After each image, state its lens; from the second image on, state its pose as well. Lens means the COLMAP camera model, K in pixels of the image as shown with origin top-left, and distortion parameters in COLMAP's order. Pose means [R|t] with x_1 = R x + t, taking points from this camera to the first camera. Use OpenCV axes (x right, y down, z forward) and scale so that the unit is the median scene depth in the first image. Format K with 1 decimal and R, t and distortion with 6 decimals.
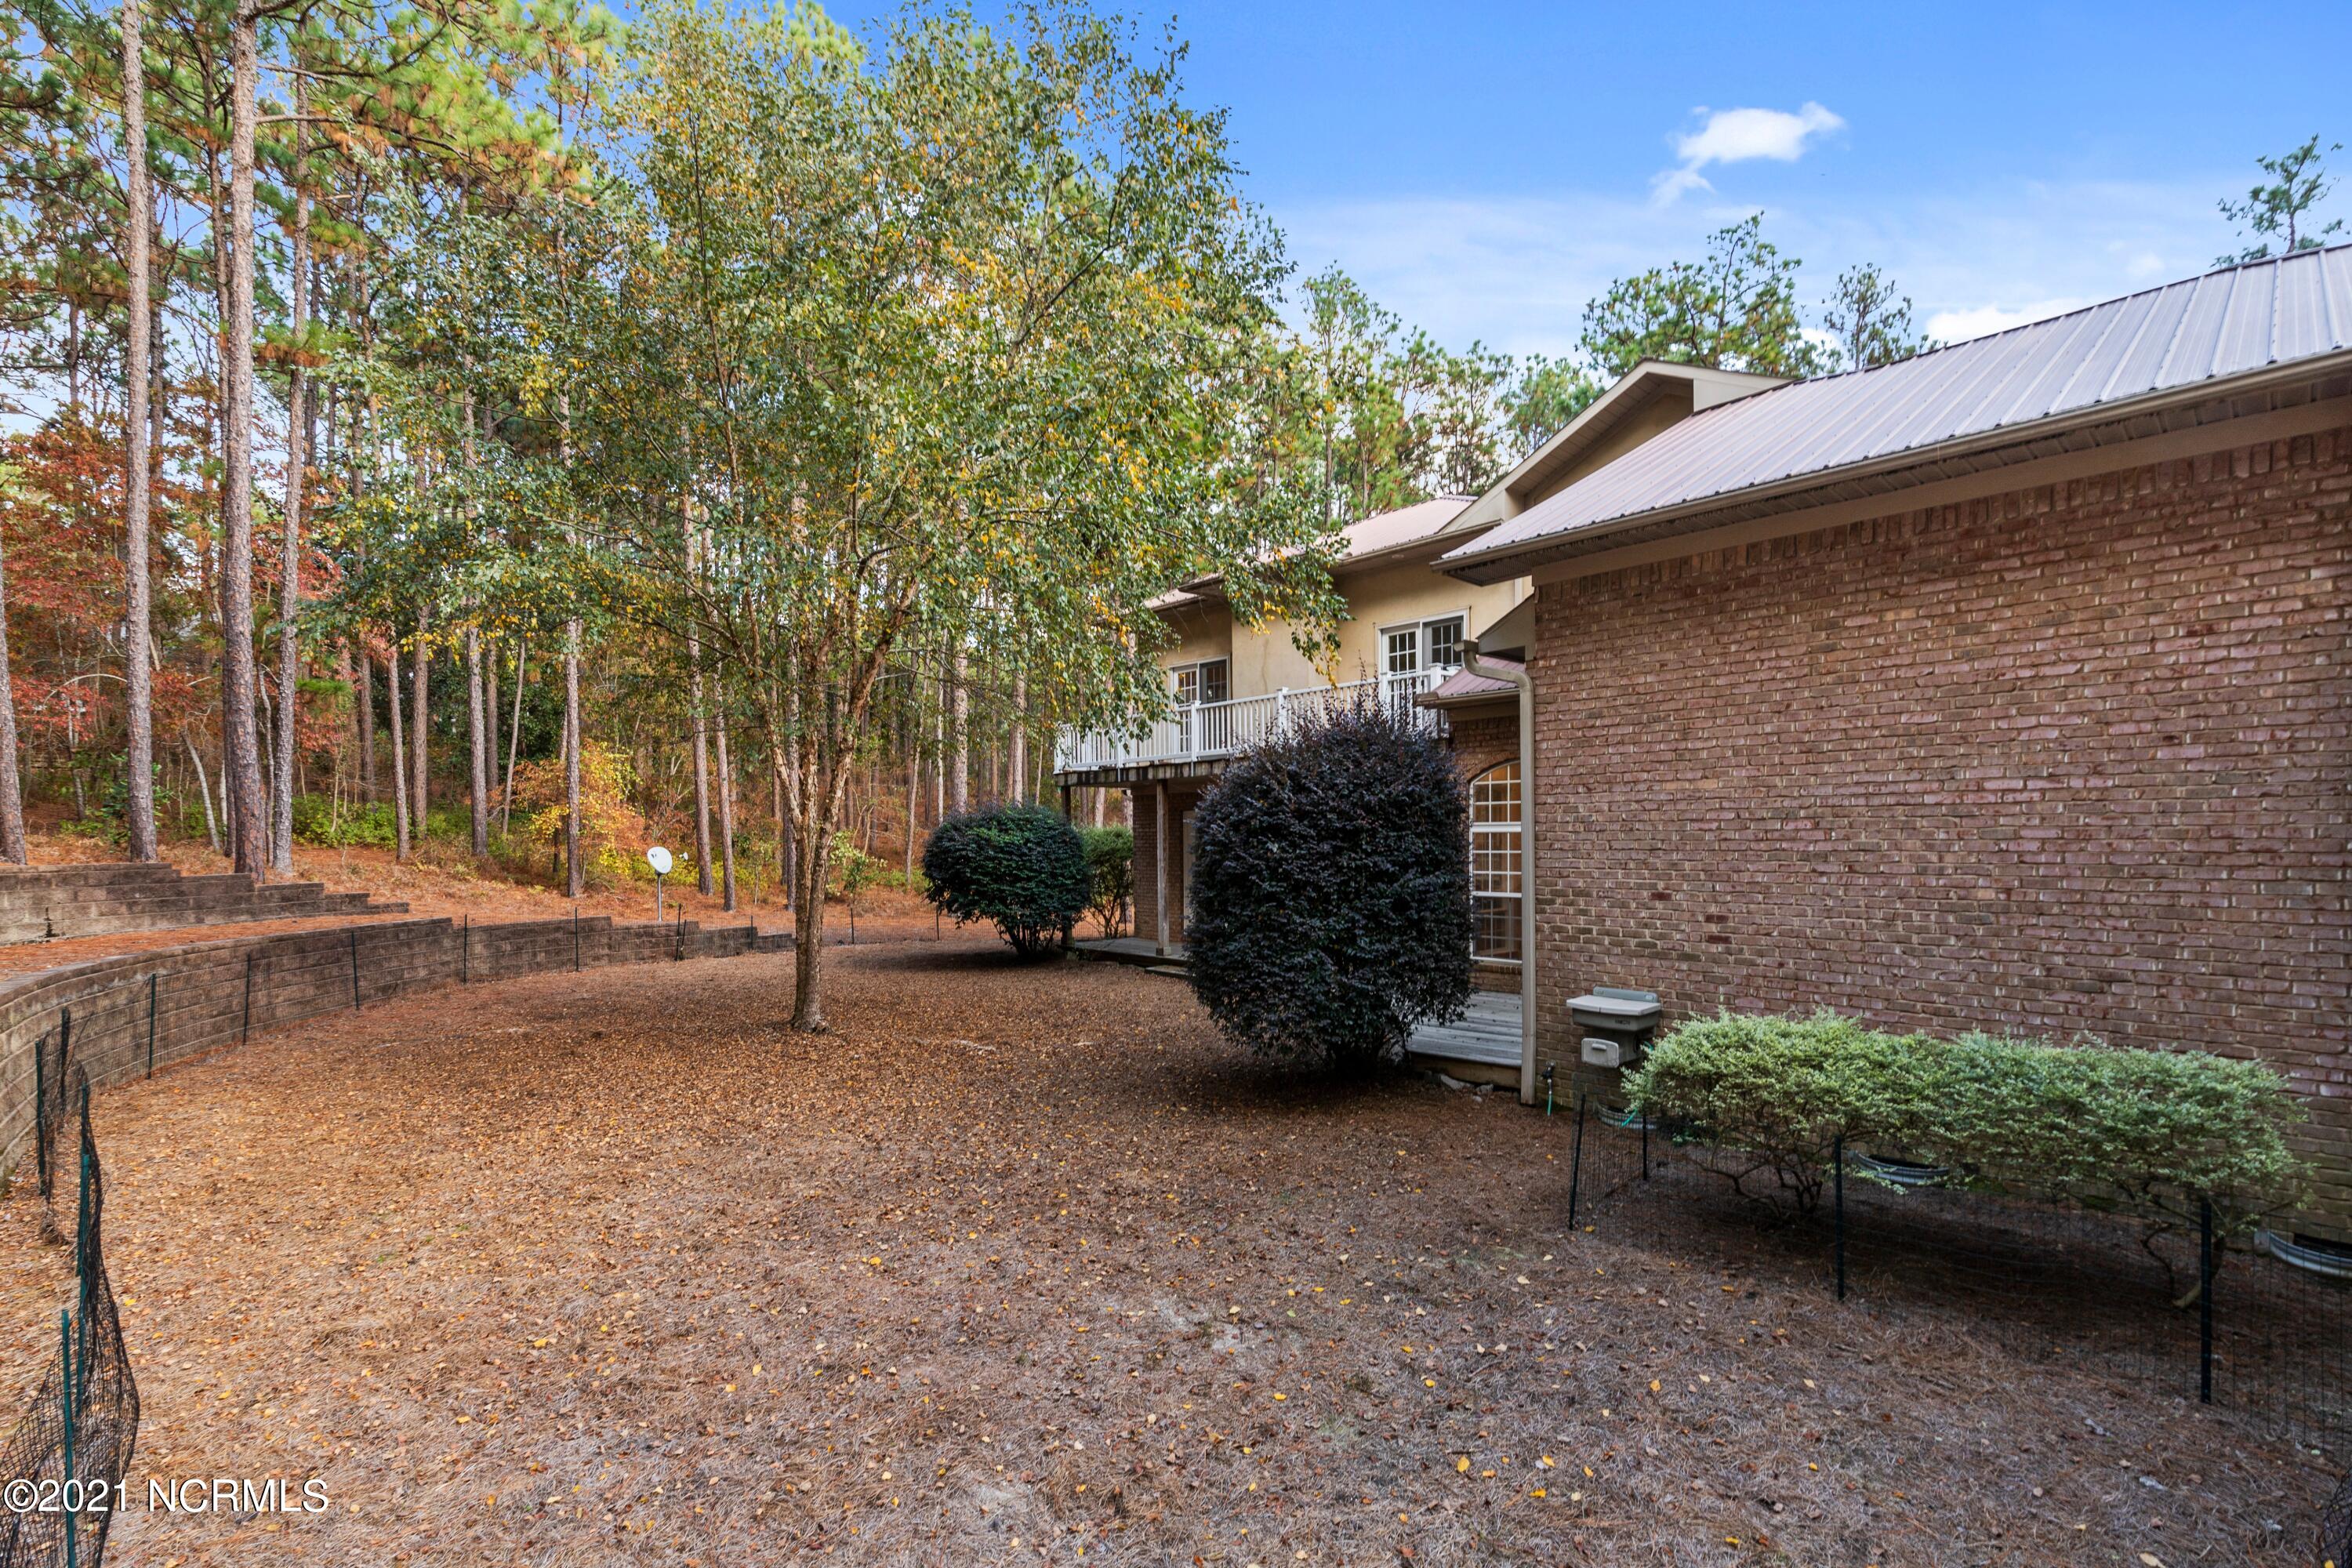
lens RADIAL K [[994.4, 0, 1196.9], [0, 994.4, 856.9], [0, 0, 1]] dist [0.003330, -0.000575]
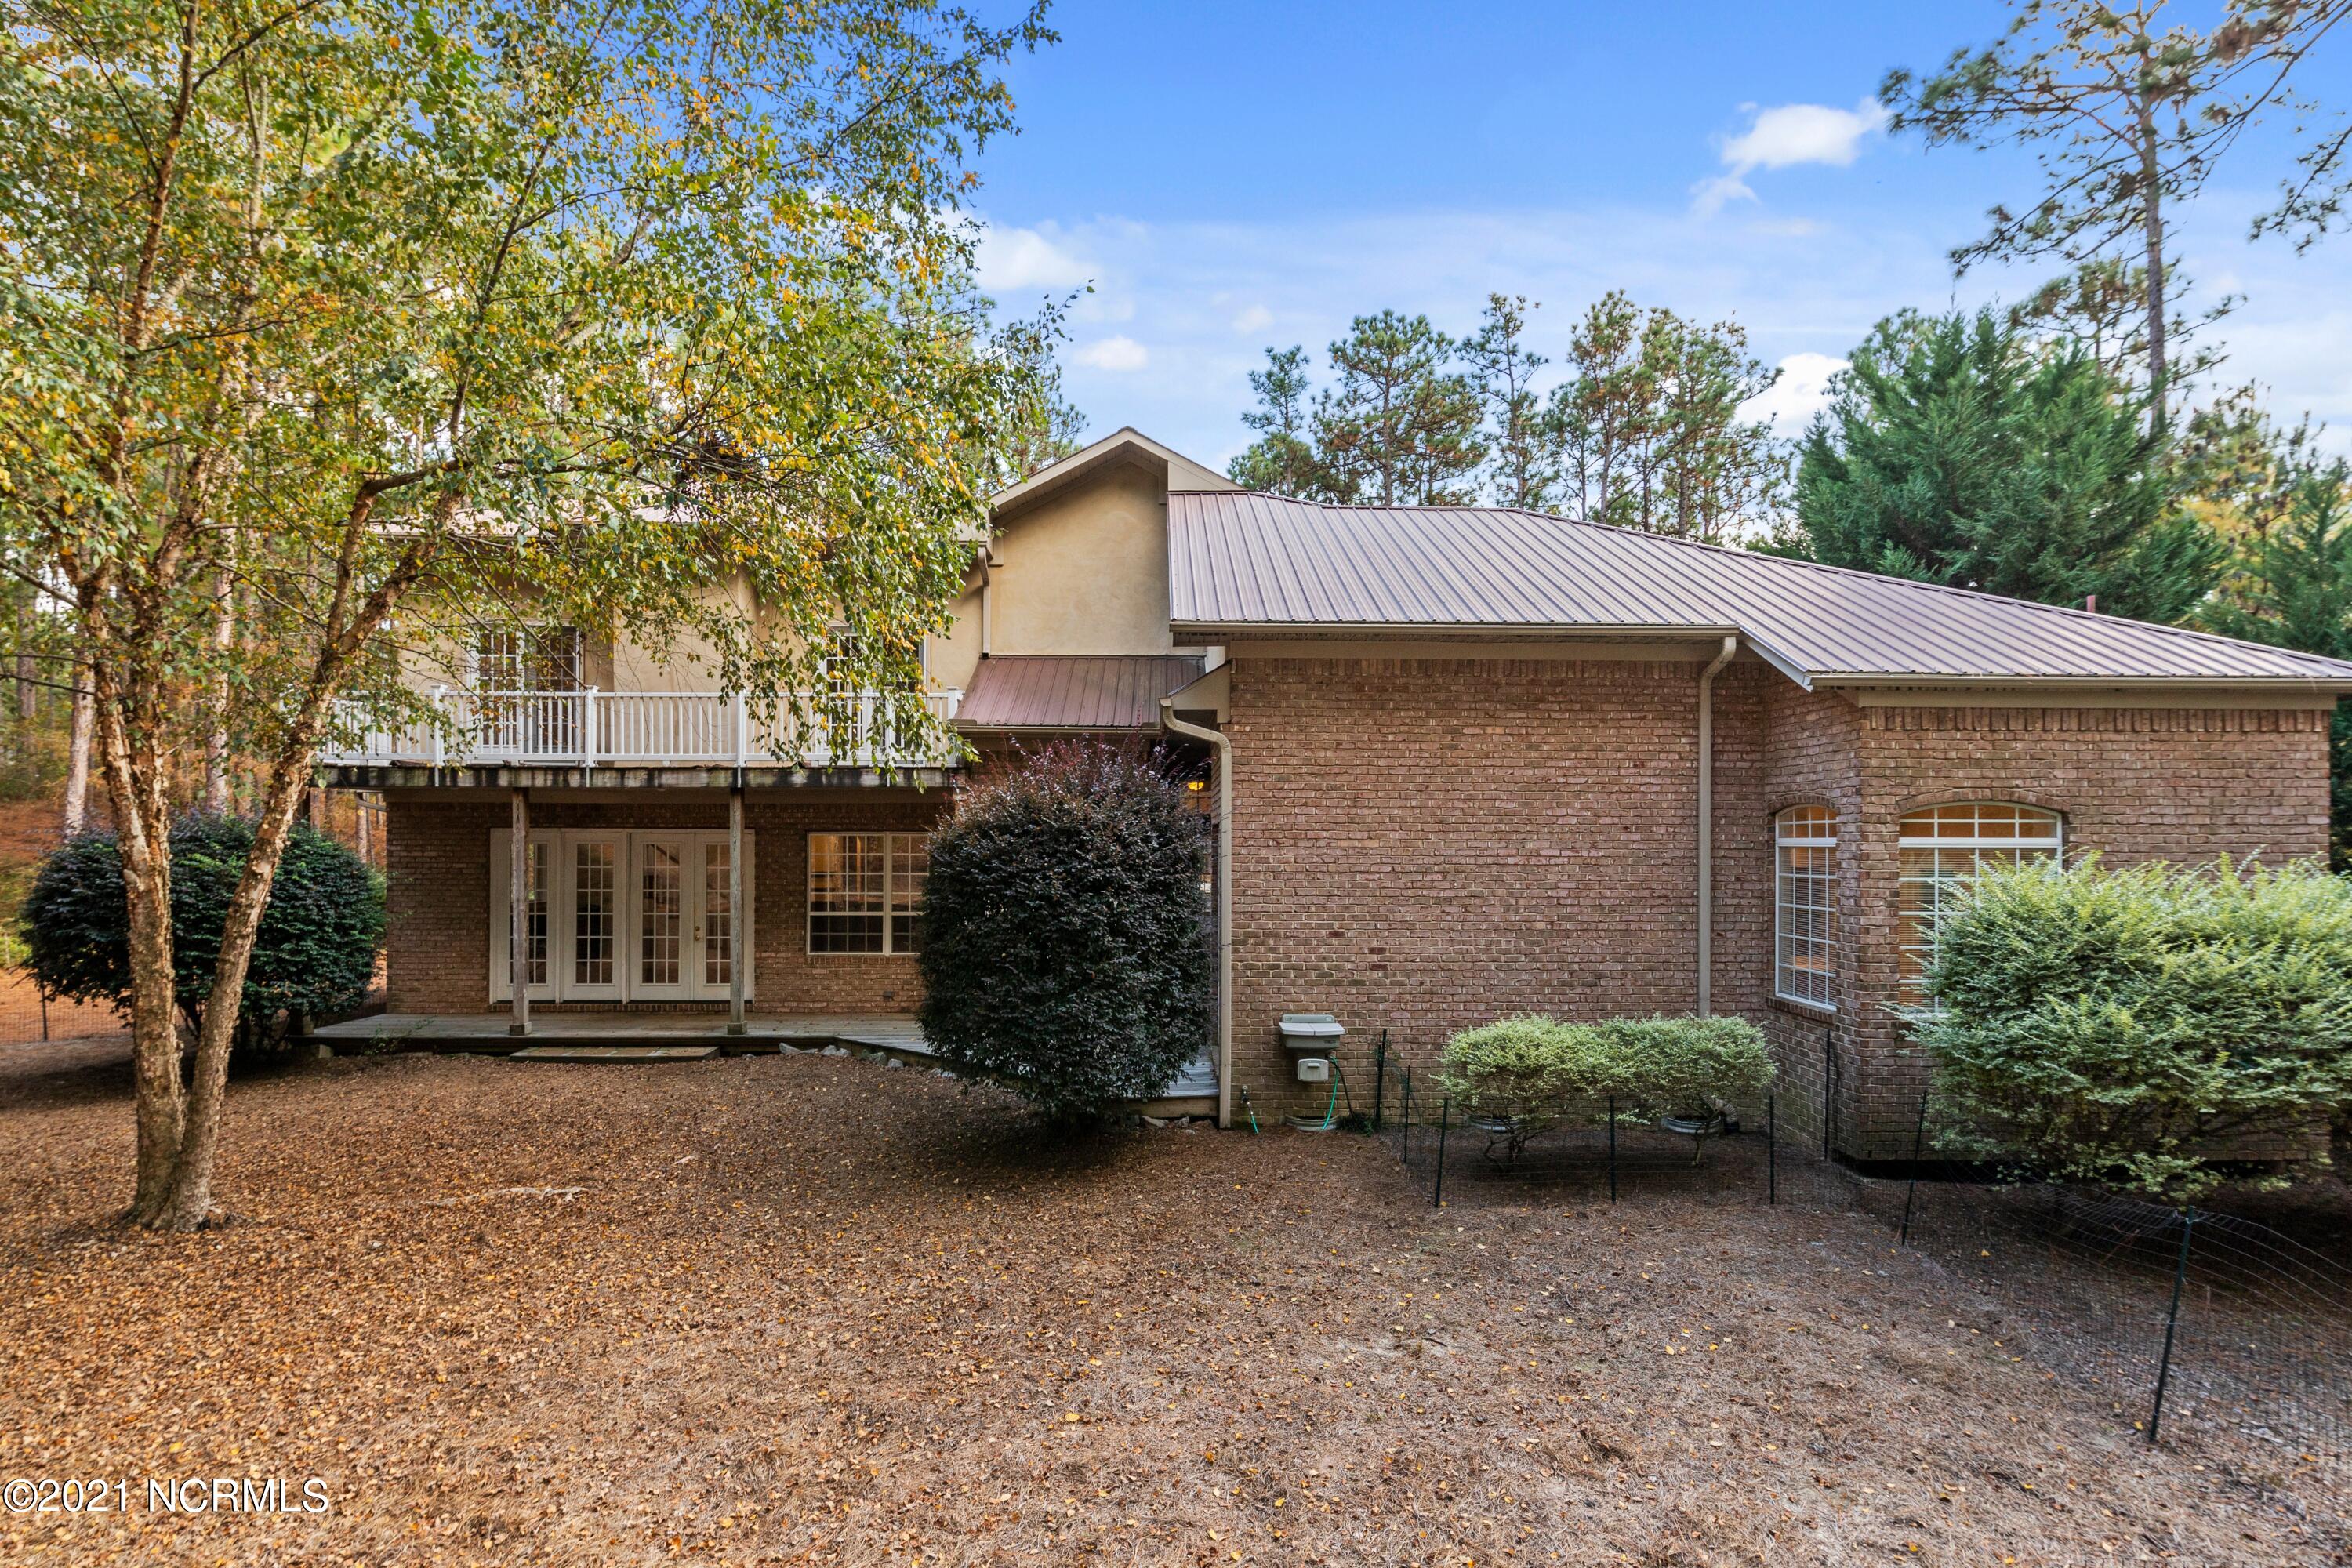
lens RADIAL K [[1145.0, 0, 1210.2], [0, 1145.0, 855.2], [0, 0, 1]] dist [0.003124, 0.000362]
pose [[0.672706, 0.006952, 0.739878, -0.737659], [0.002039, 0.999935, -0.011249, -0.045307], [-0.739908, 0.009076, 0.672647, 0.194843]]
